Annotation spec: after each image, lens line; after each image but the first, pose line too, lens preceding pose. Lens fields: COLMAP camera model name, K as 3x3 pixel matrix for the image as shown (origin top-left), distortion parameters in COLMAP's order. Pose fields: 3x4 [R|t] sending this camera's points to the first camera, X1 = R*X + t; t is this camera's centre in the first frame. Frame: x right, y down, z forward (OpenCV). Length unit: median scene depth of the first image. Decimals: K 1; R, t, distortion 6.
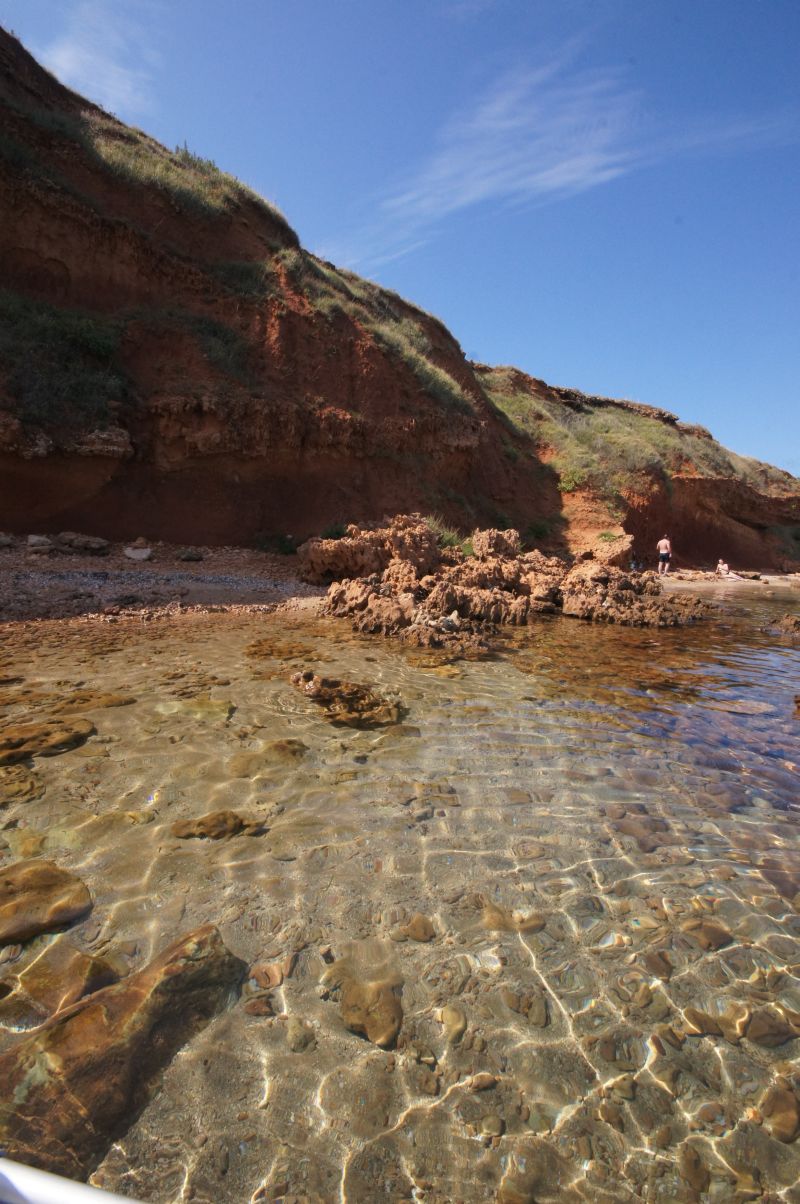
lens RADIAL K [[523.1, 0, 402.6], [0, 523.1, 603.9], [0, 0, 1]] dist [0.002106, -0.011838]
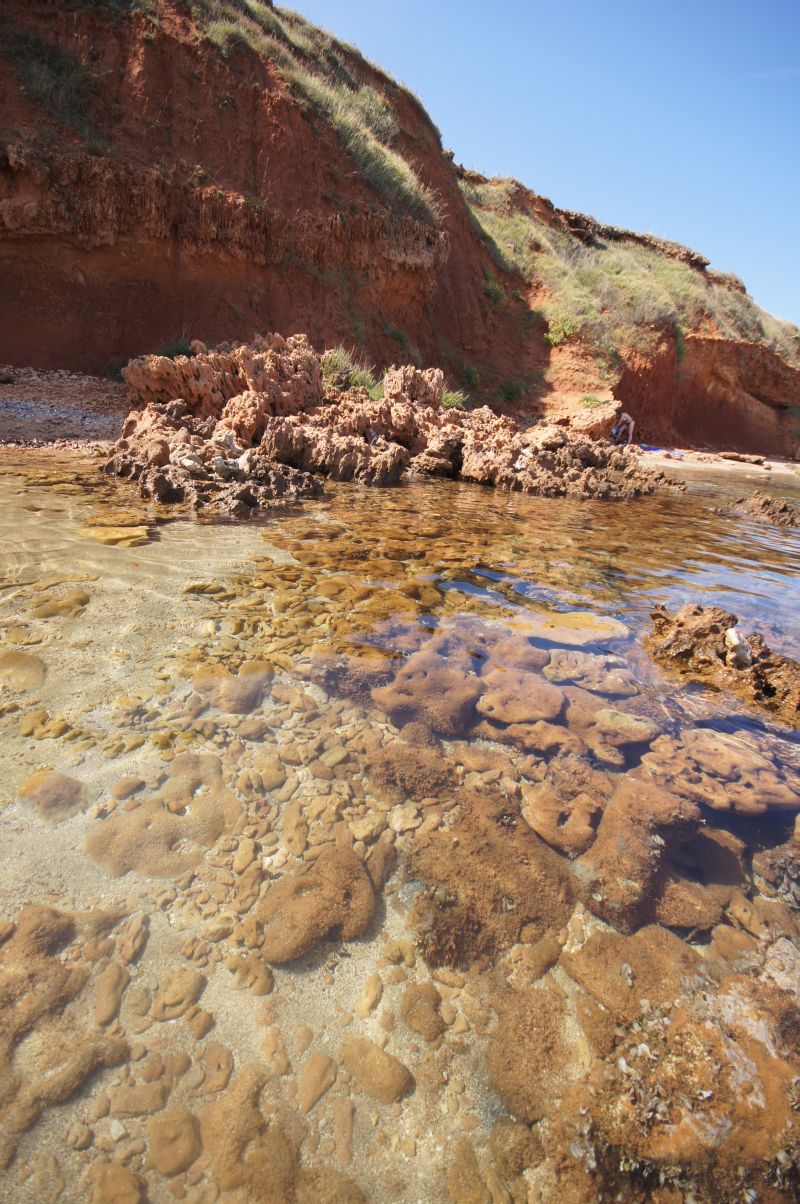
lens RADIAL K [[526.9, 0, 394.3], [0, 526.9, 604.7], [0, 0, 1]] dist [0.018365, -0.017149]
pose [[0.998721, 0.050565, 0.000527, 0.128520], [-0.049363, 0.972606, 0.227159, 0.018492], [0.010974, -0.226895, 0.973858, 0.122289]]
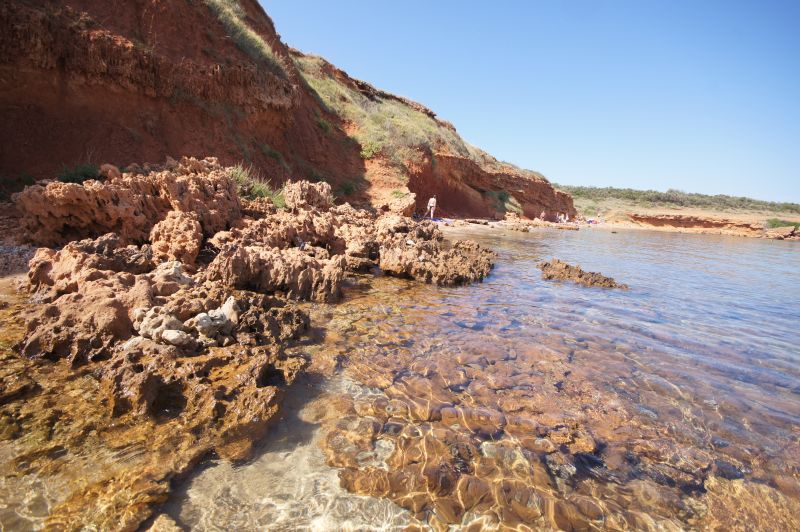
lens RADIAL K [[352.2, 0, 402.2], [0, 352.2, 267.9], [0, 0, 1]] dist [0.022350, -0.017810]
pose [[0.917774, -0.058442, 0.392780, 0.053063], [0.028255, 0.996215, 0.082207, -0.021129], [-0.396097, -0.064349, 0.915951, 0.229864]]
